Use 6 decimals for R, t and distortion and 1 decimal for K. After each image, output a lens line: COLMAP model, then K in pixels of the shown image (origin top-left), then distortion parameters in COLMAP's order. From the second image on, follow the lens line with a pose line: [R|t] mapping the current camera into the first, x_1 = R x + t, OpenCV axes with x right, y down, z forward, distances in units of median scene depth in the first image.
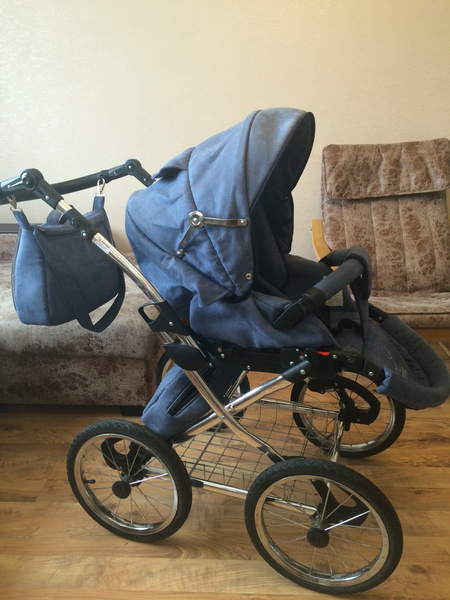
lens RADIAL K [[506.4, 0, 225.0], [0, 506.4, 300.0], [0, 0, 1]] dist [0.067884, -0.093778]
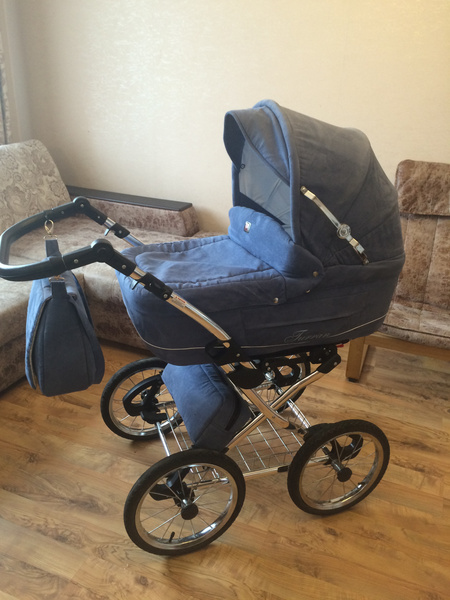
lens RADIAL K [[506.4, 0, 225.0], [0, 506.4, 300.0], [0, 0, 1]] dist [0.067884, -0.093778]
pose [[0.942528, 0.183869, -0.278985, 0.202782], [-0.163190, 0.981929, 0.095833, -0.060314], [0.291564, -0.044798, 0.955502, -0.136488]]
